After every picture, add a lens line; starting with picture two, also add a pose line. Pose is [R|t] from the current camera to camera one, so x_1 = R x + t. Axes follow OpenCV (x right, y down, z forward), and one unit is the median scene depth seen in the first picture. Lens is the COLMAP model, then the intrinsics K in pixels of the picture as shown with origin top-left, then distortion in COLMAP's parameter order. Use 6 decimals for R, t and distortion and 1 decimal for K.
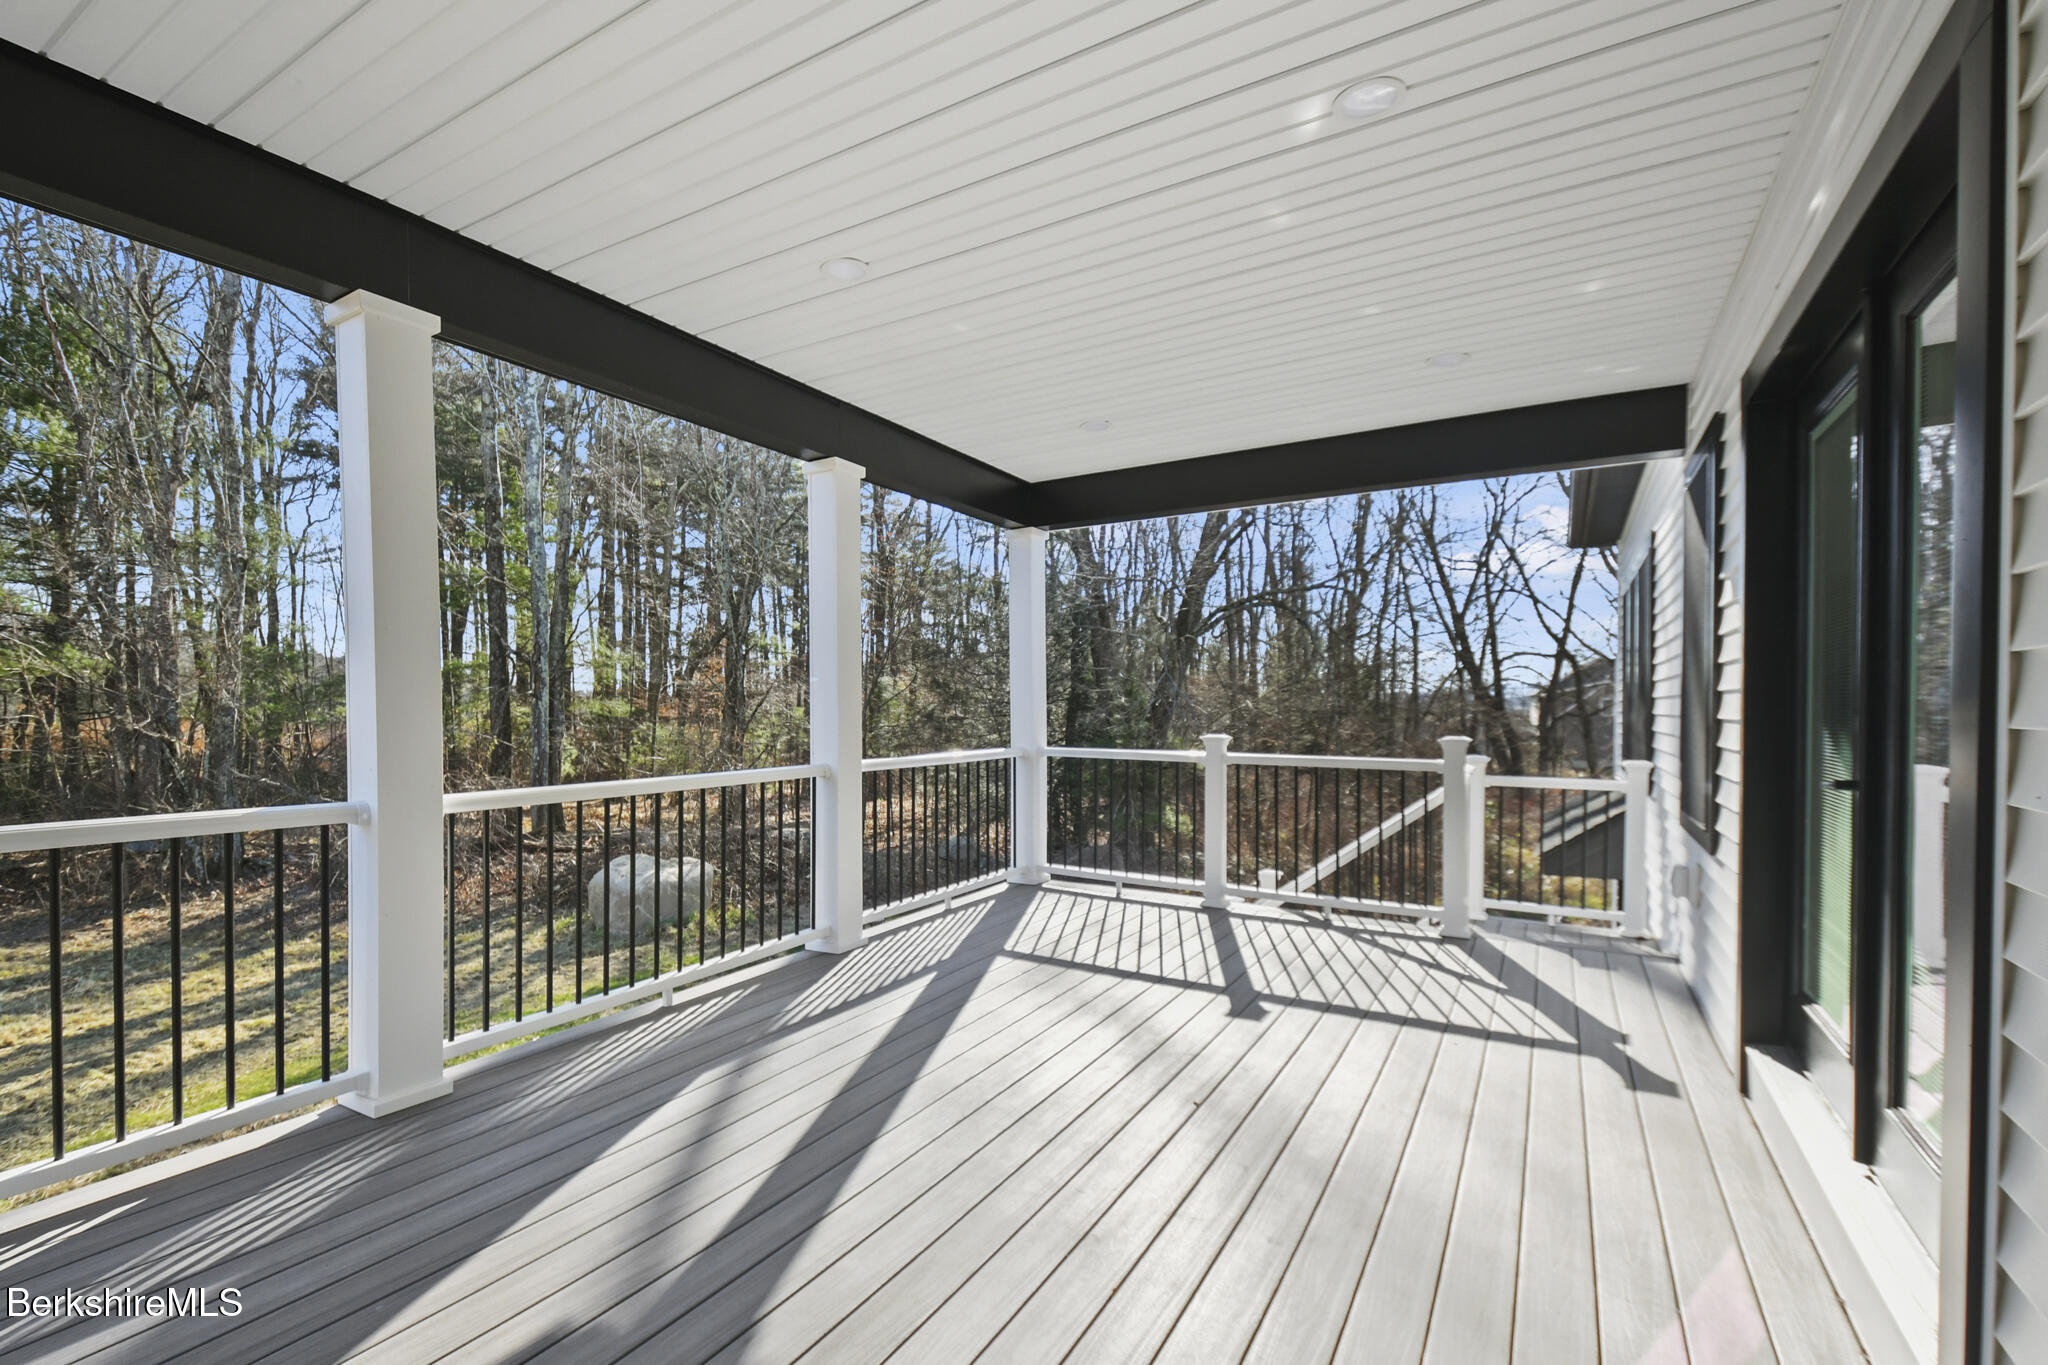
lens RADIAL K [[906.0, 0, 984.1], [0, 906.0, 696.1], [0, 0, 1]] dist [0.024376, 0.000086]
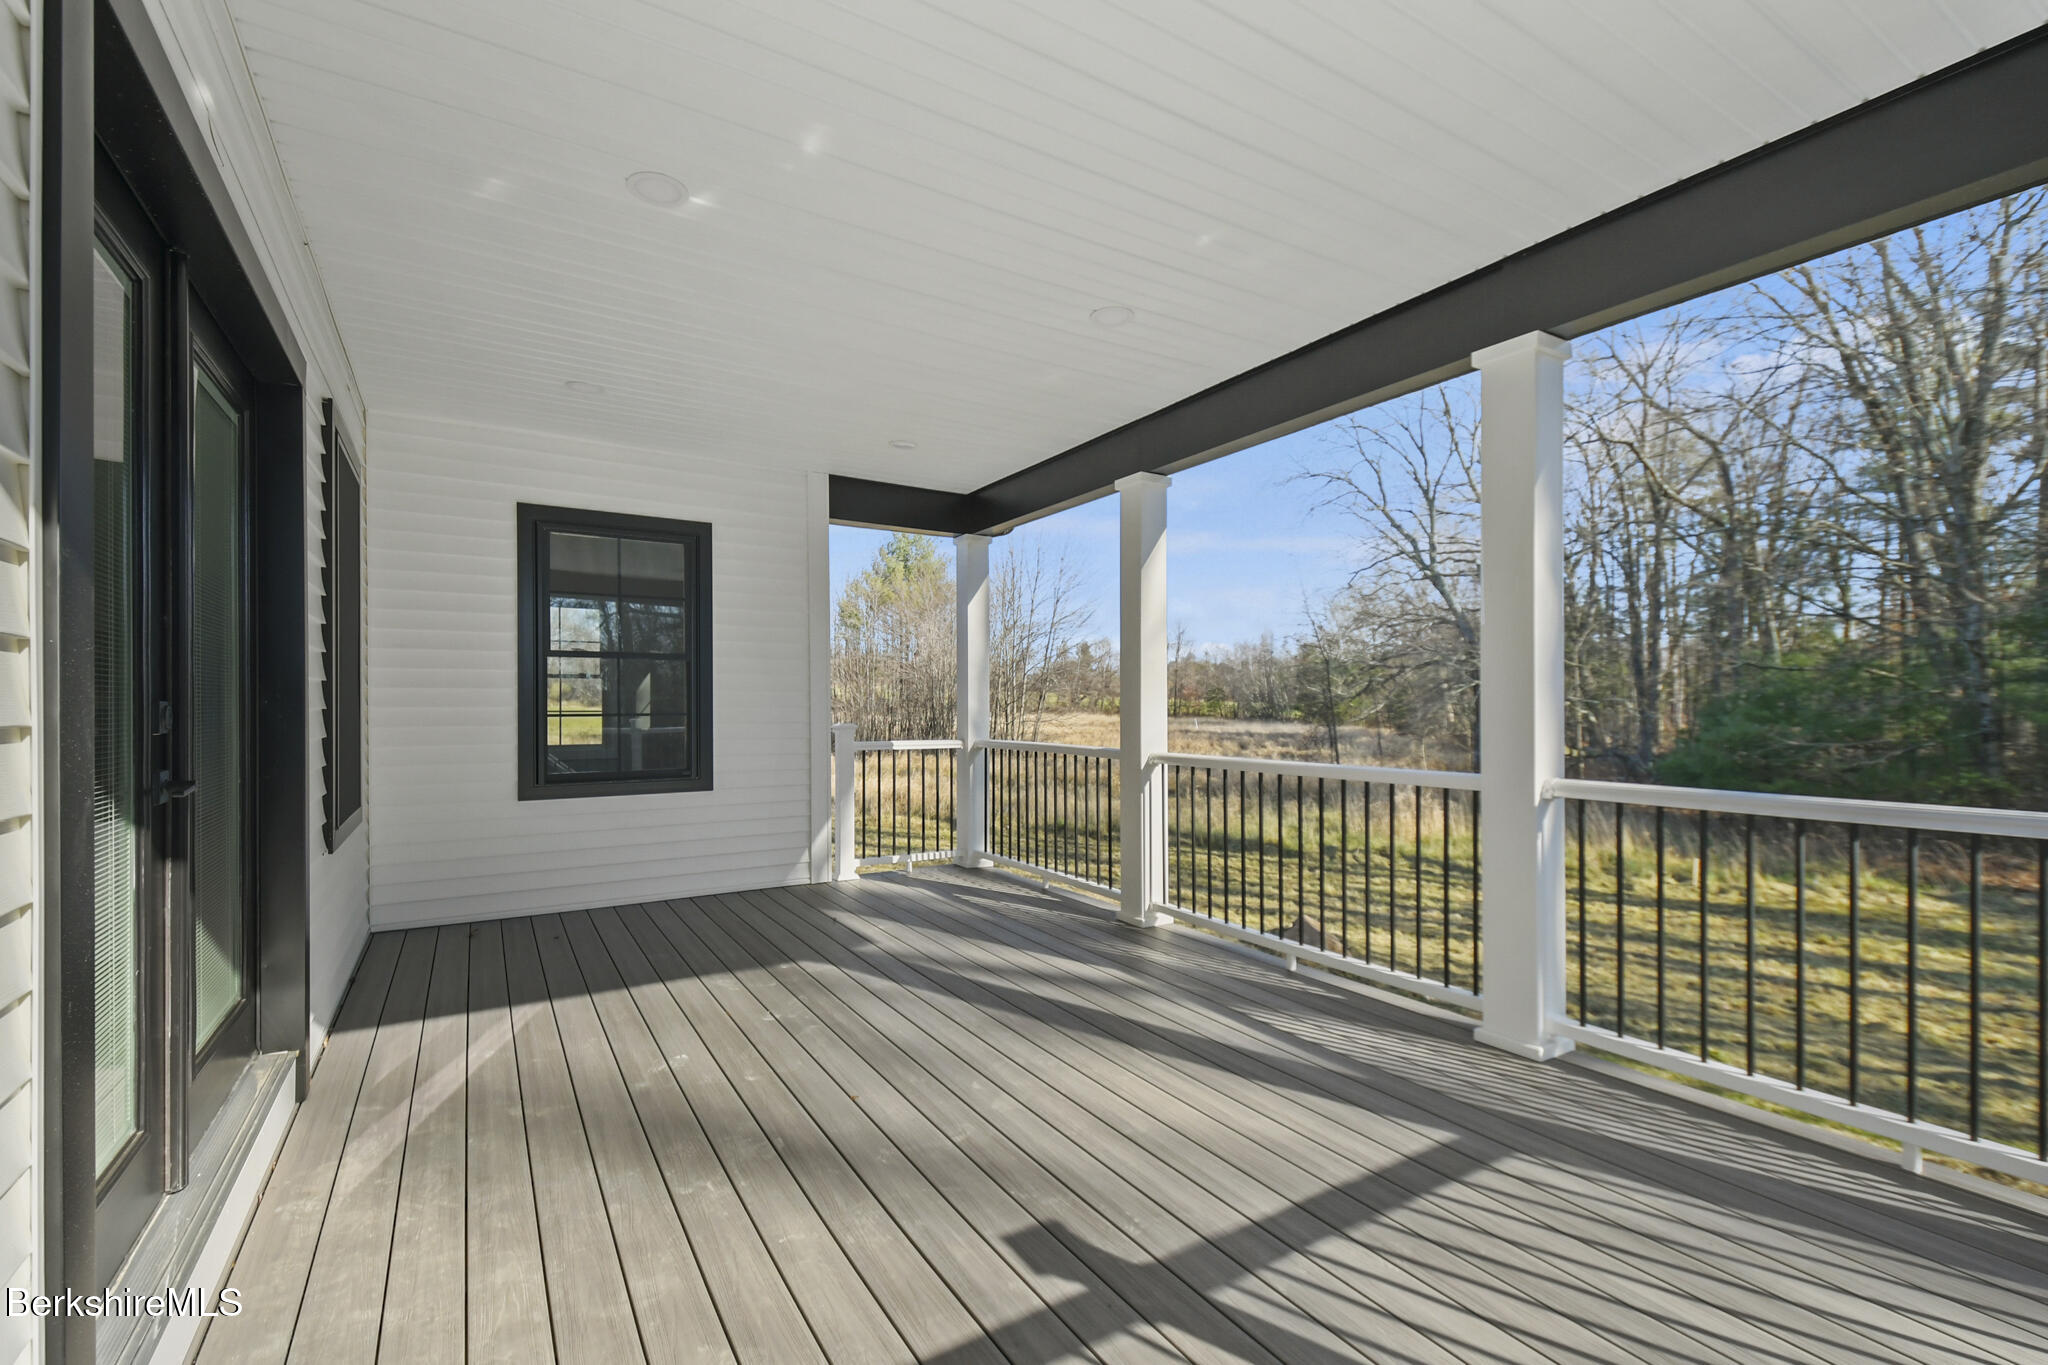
lens RADIAL K [[906.0, 0, 984.1], [0, 906.0, 696.1], [0, 0, 1]] dist [0.024376, 0.000086]
pose [[-0.458411, 0.012610, -0.888651, 0.696398], [0.025892, 0.999664, 0.000830, 0.002550], [0.888363, -0.022628, -0.458584, 1.057394]]
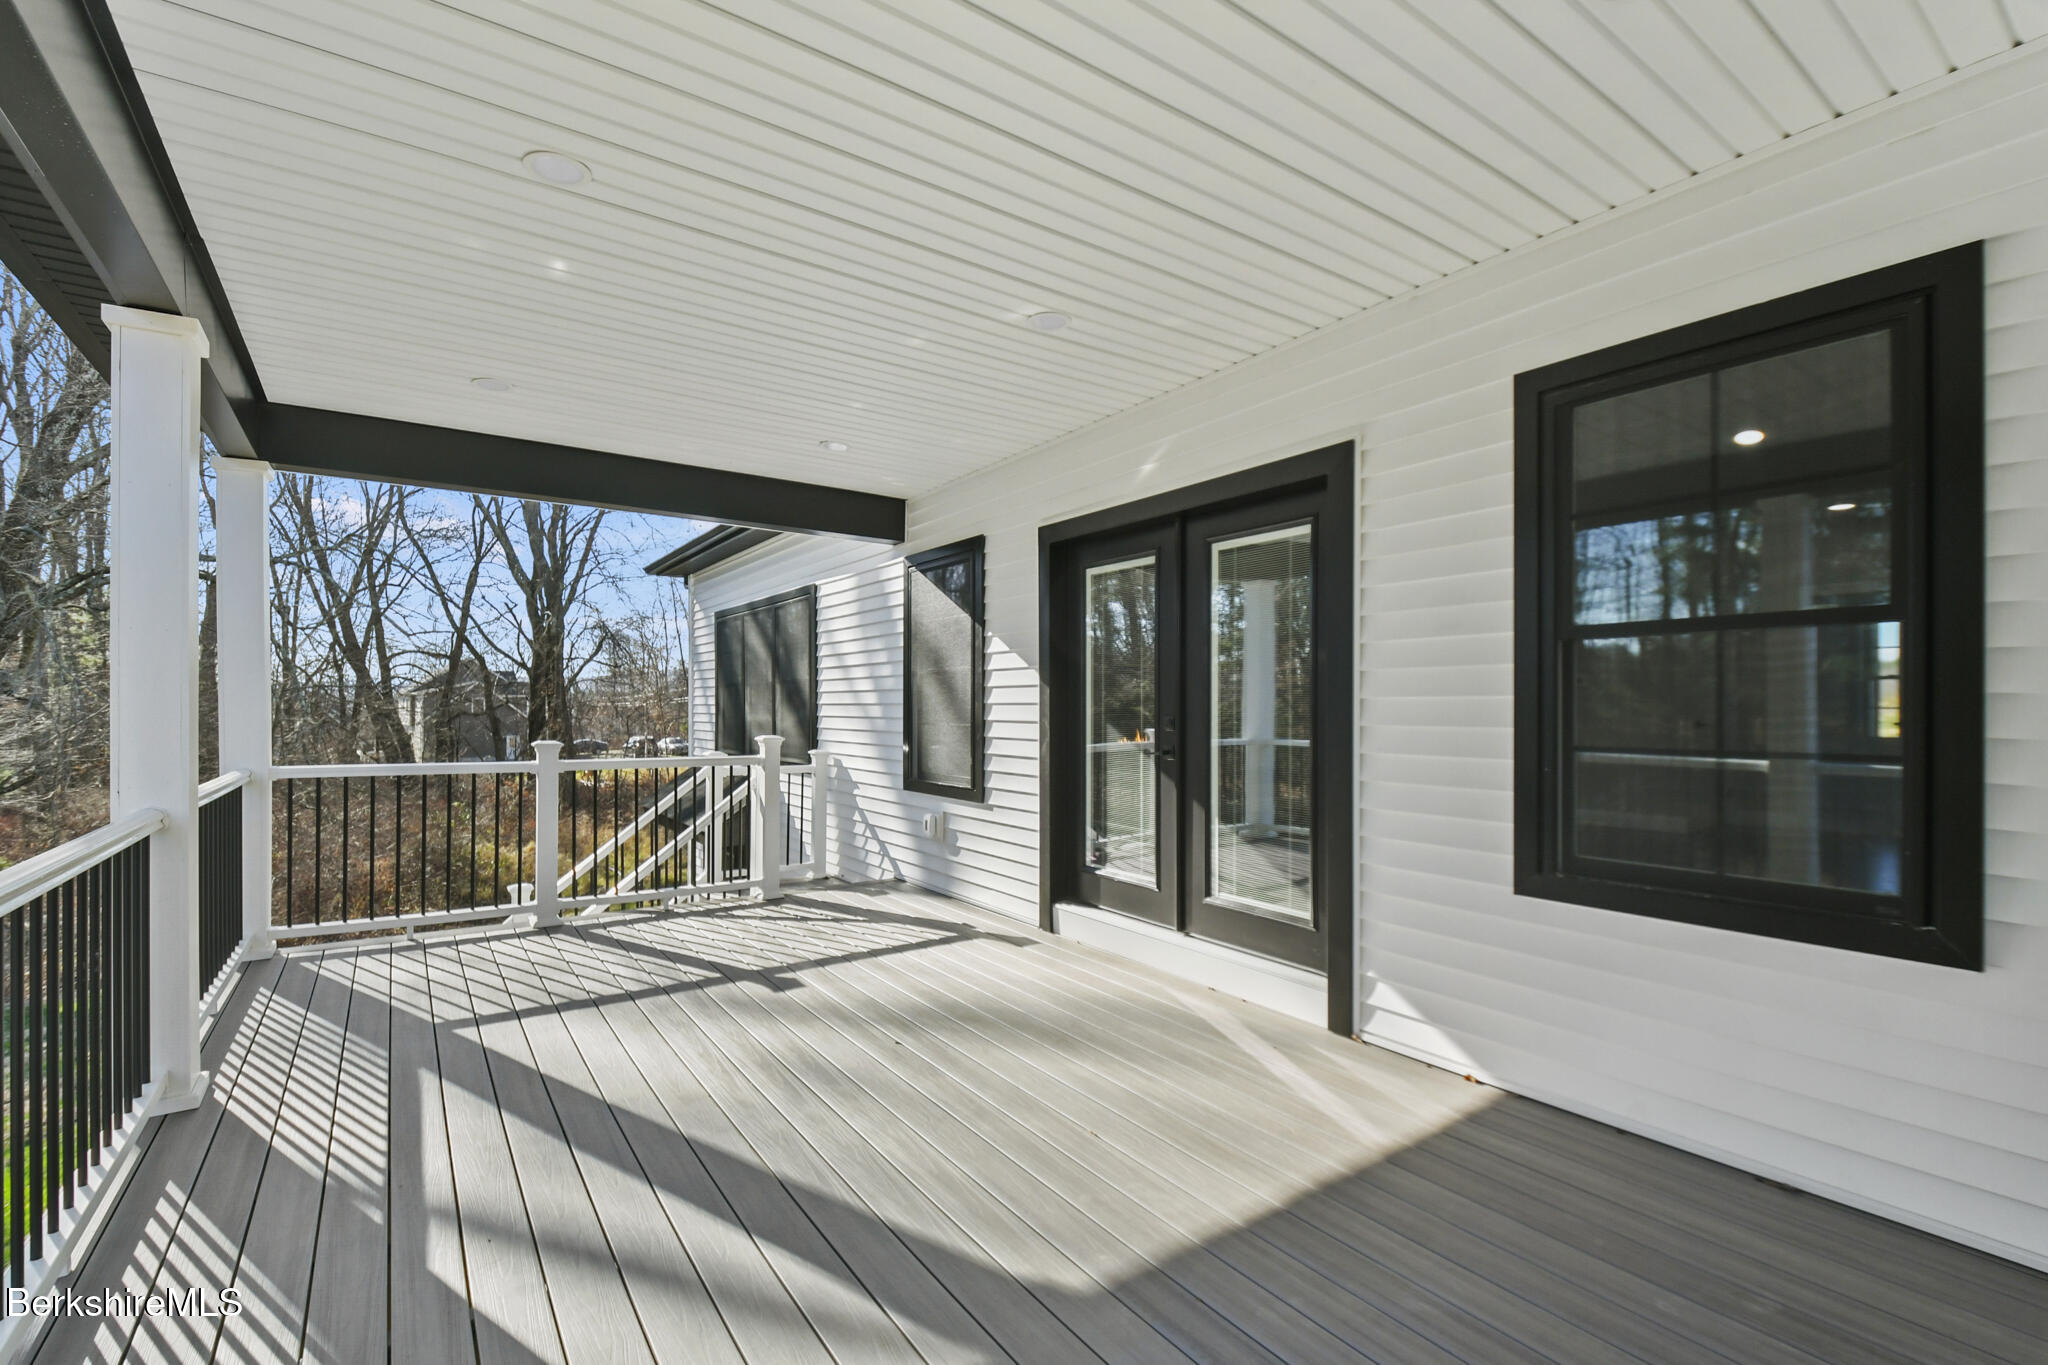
lens RADIAL K [[906.0, 0, 984.1], [0, 906.0, 696.1], [0, 0, 1]] dist [0.024376, 0.000086]
pose [[0.419761, 0.007337, 0.907605, -0.551171], [-0.013154, 0.999911, -0.001999, -0.013350], [-0.907539, -0.011100, 0.419820, 0.255448]]
